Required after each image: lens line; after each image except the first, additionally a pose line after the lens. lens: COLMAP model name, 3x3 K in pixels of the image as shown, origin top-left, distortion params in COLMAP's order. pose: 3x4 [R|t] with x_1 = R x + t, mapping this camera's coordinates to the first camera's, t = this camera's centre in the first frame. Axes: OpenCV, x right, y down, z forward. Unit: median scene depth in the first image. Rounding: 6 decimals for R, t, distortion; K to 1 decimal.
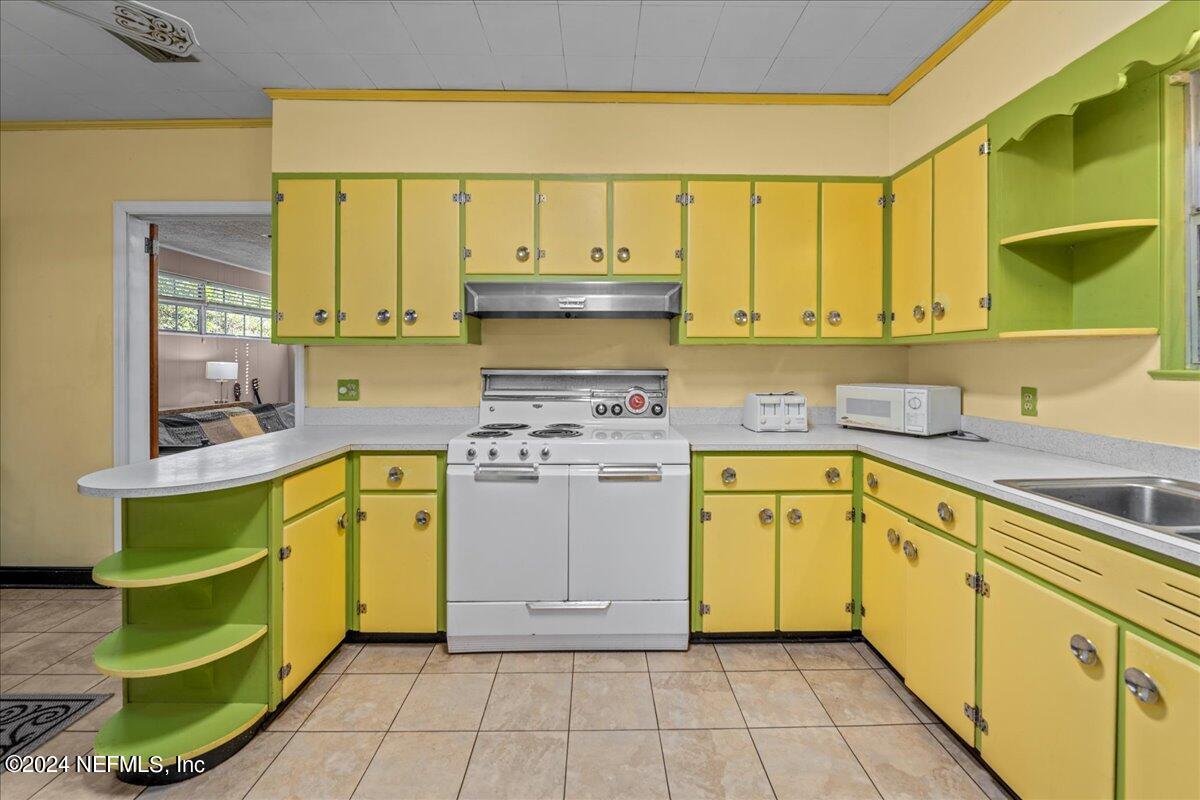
lens RADIAL K [[496.7, 0, 602.5], [0, 496.7, 366.9], [0, 0, 1]] dist [-0.002472, -0.000153]
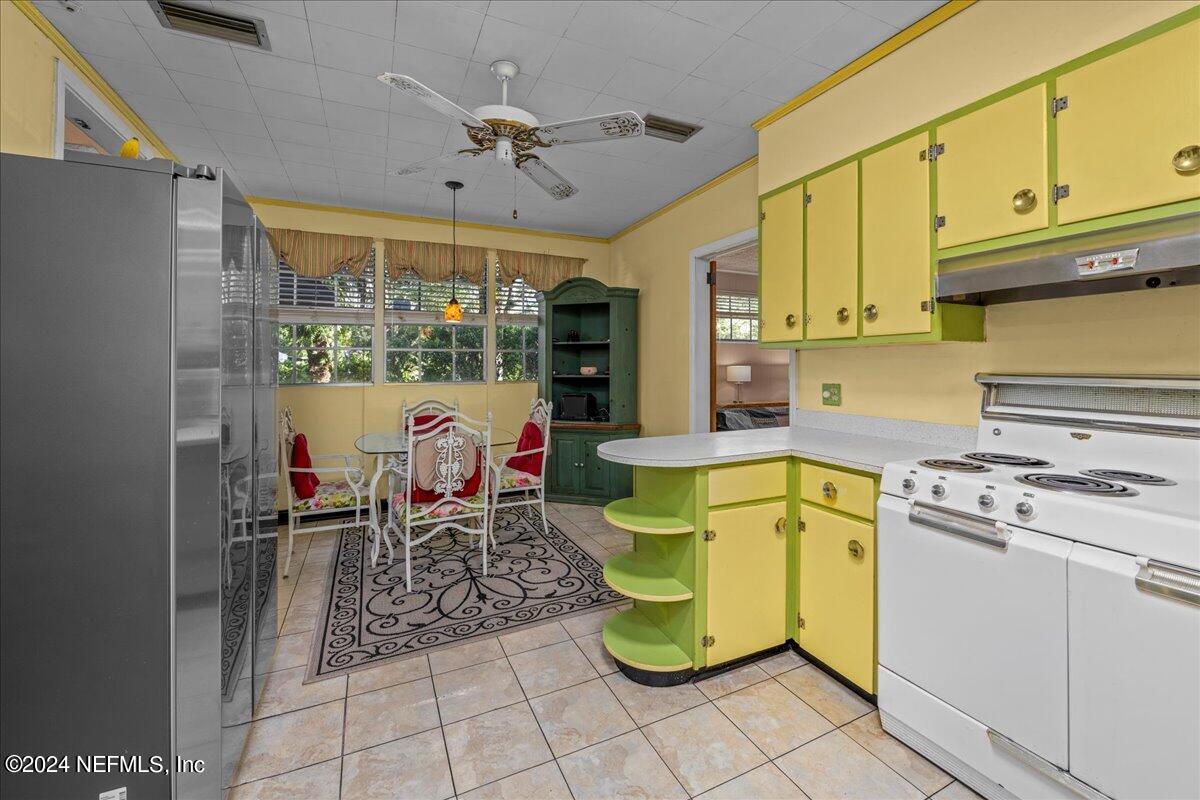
lens RADIAL K [[493.3, 0, 606.8], [0, 493.3, 362.9], [0, 0, 1]] dist [-0.009645, -0.000030]
pose [[0.420344, -0.005905, -0.907345, 0.205924], [-0.009783, 0.999891, -0.011040, -0.000059], [0.907312, 0.013517, 0.420241, 0.238232]]
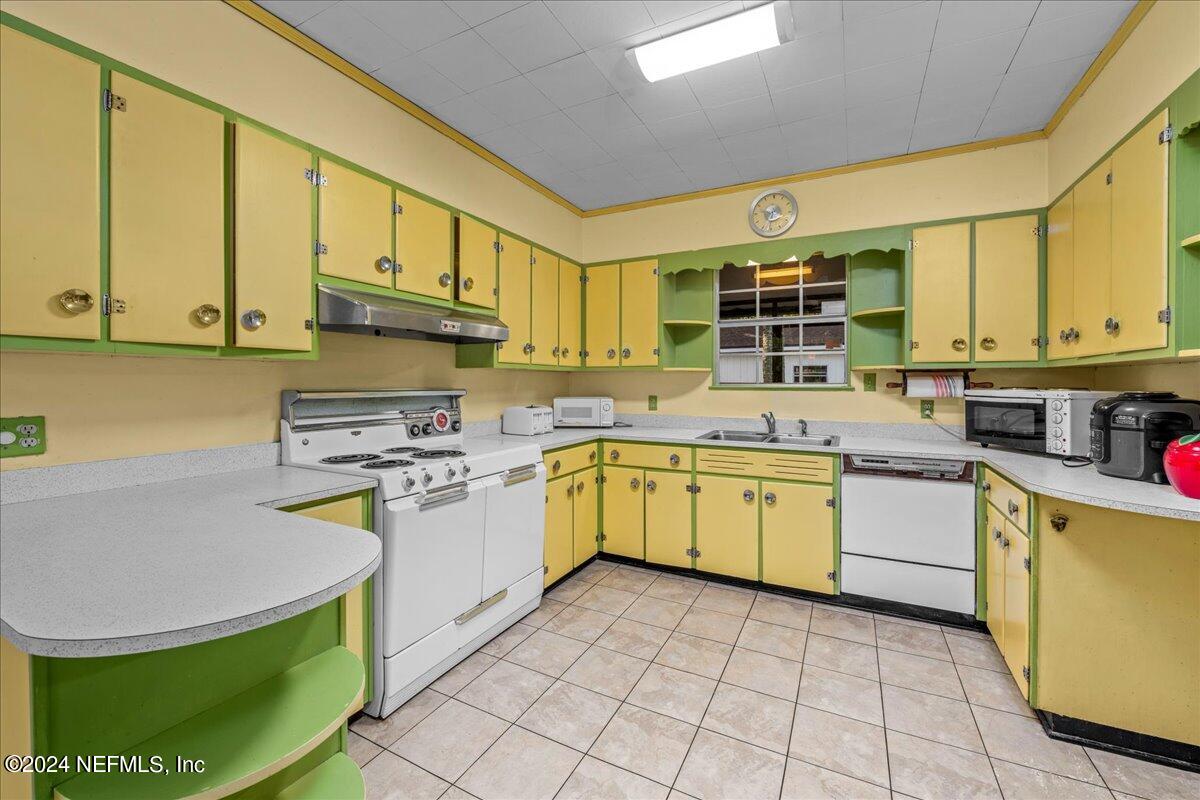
lens RADIAL K [[483.3, 0, 607.5], [0, 483.3, 390.0], [0, 0, 1]] dist [-0.000785, -0.000024]
pose [[0.469206, -0.014638, 0.882967, -0.797001], [0.008843, 0.999890, 0.011878, -0.004640], [-0.883044, 0.002235, 0.469284, 0.237144]]
